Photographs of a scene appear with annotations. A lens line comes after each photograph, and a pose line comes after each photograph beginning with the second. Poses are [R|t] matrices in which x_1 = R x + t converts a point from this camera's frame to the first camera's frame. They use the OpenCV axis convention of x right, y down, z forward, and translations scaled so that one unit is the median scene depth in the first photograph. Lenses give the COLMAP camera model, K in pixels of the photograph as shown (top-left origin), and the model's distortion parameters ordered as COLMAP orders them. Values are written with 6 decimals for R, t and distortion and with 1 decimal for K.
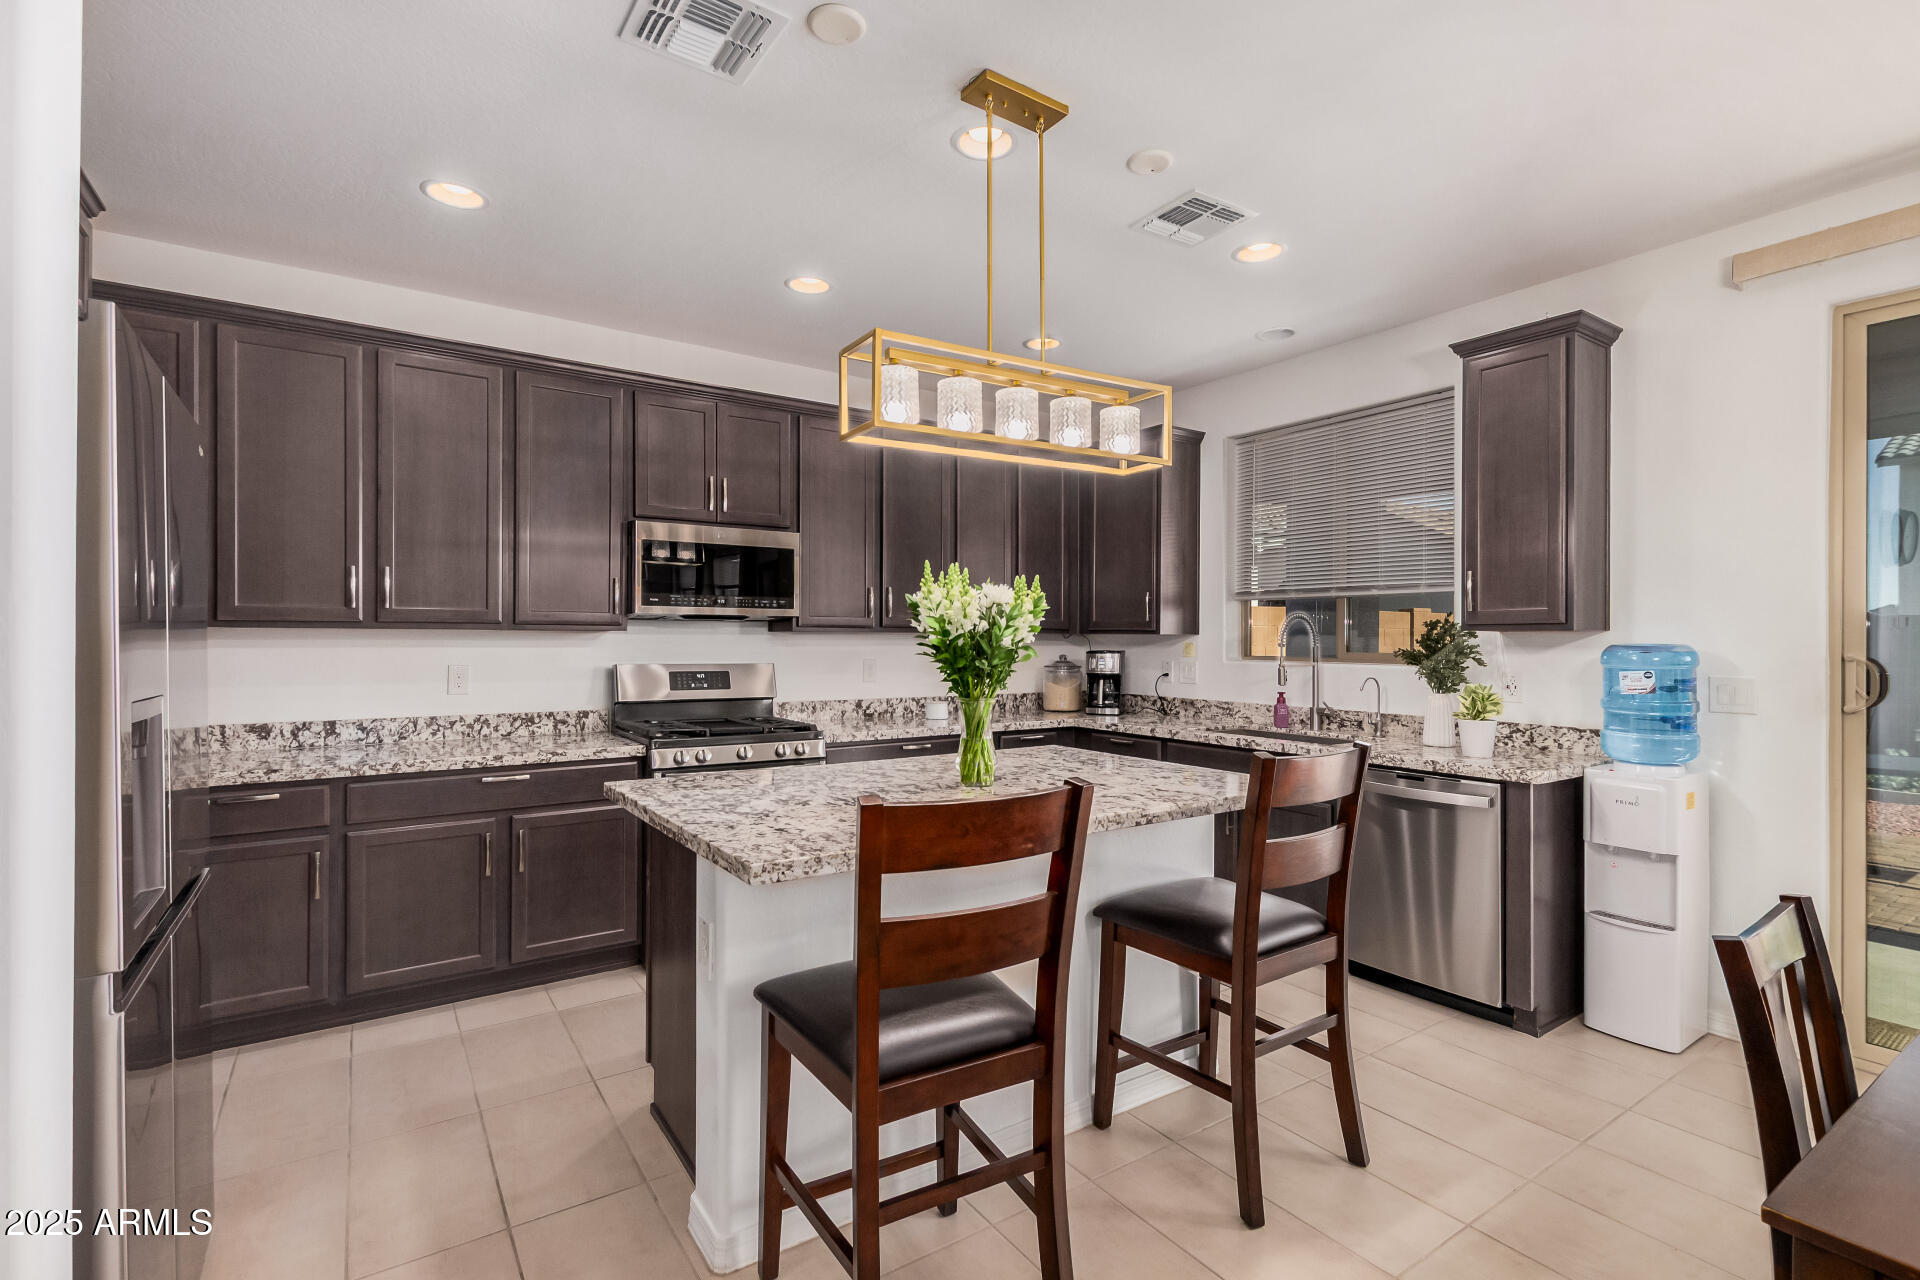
lens RADIAL K [[878.3, 0, 961.4], [0, 878.3, 642.9], [0, 0, 1]] dist [0.007951, -0.000965]
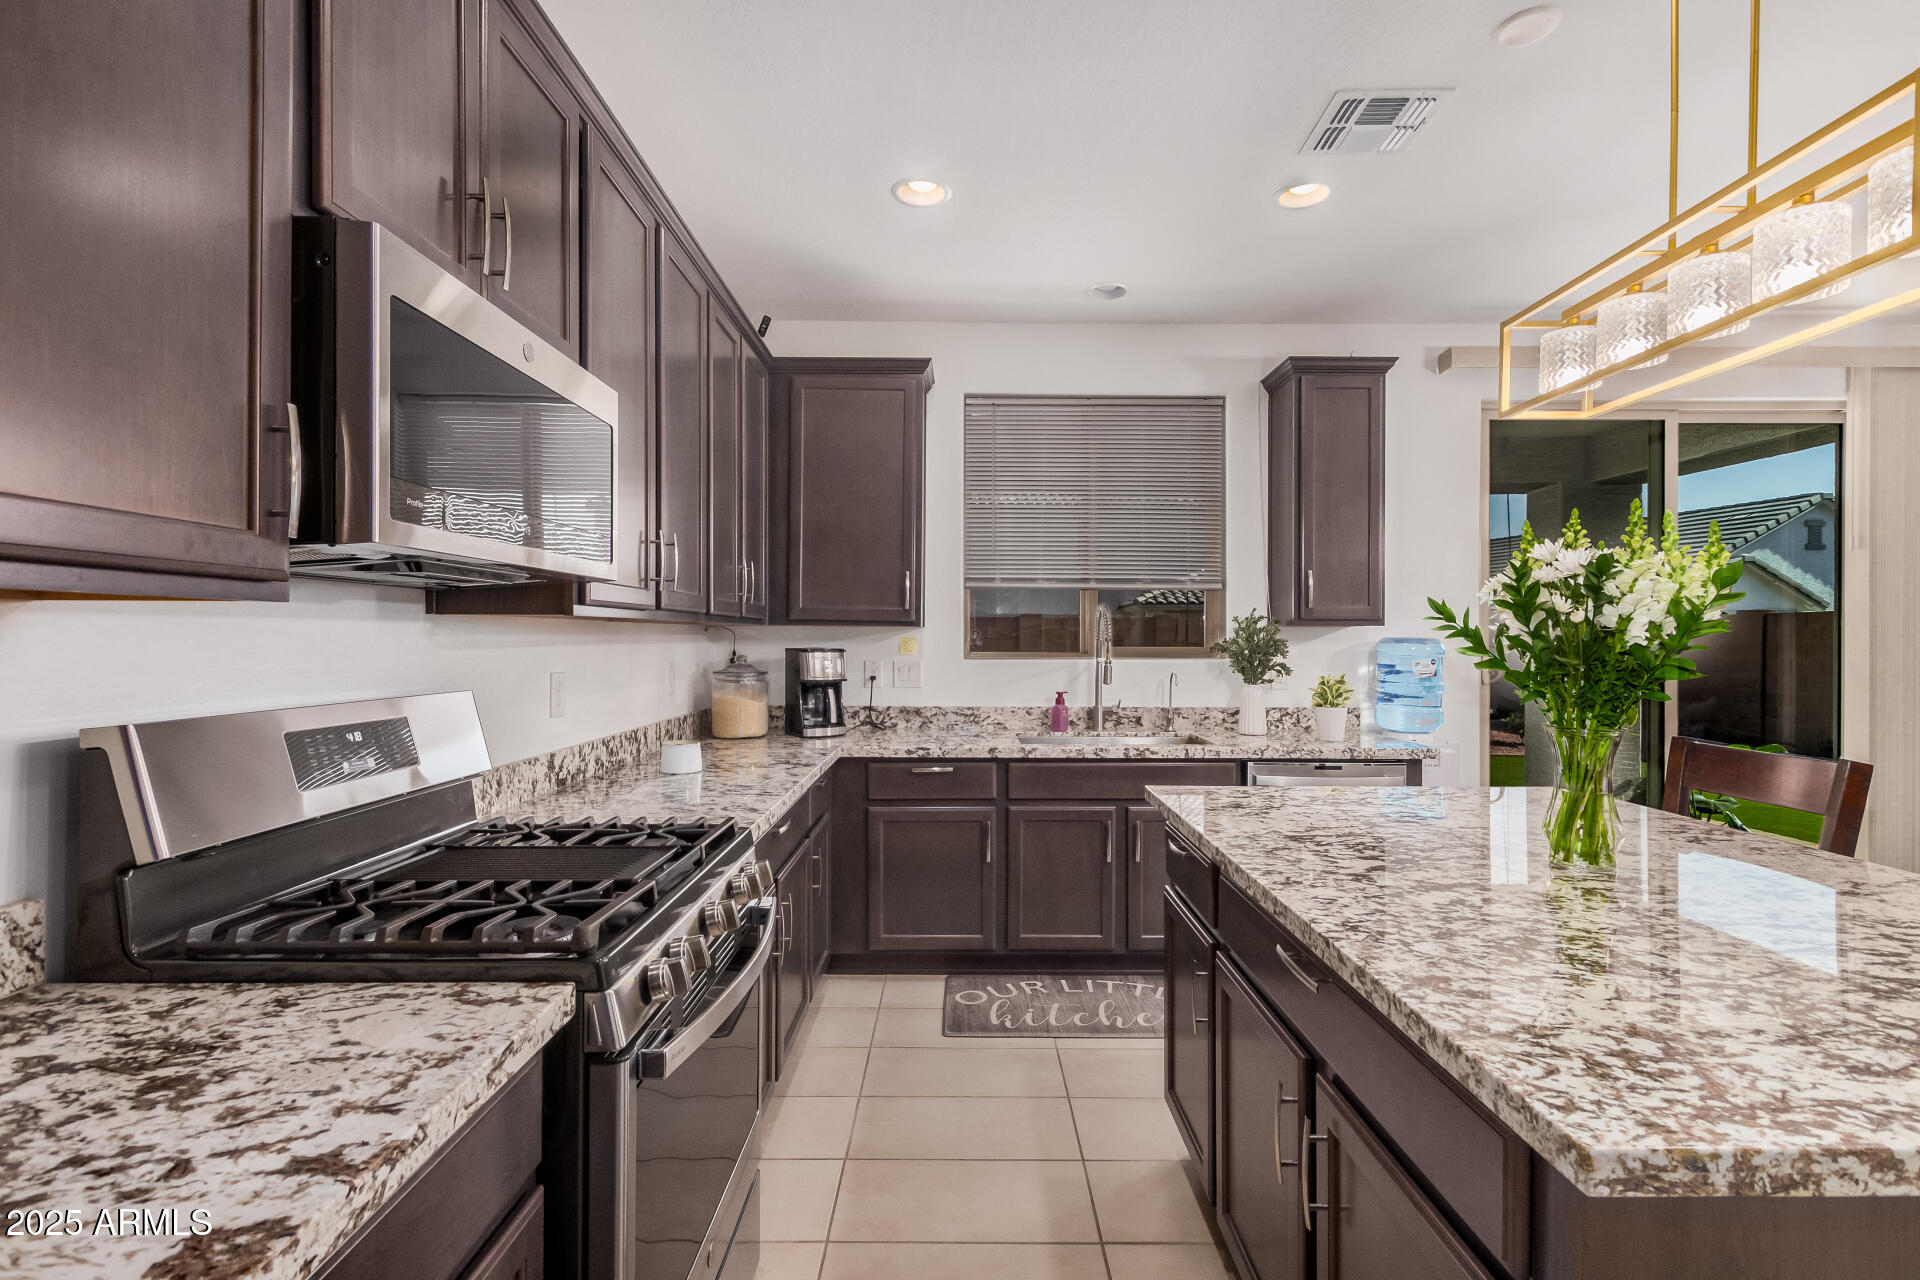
lens RADIAL K [[878.3, 0, 960.4], [0, 878.3, 643.3], [0, 0, 1]] dist [0.007951, -0.000965]
pose [[0.561195, -0.009218, 0.827632, -0.435728], [0.001777, 0.999949, 0.009932, -0.002727], [-0.827682, -0.004104, 0.561183, 0.580945]]
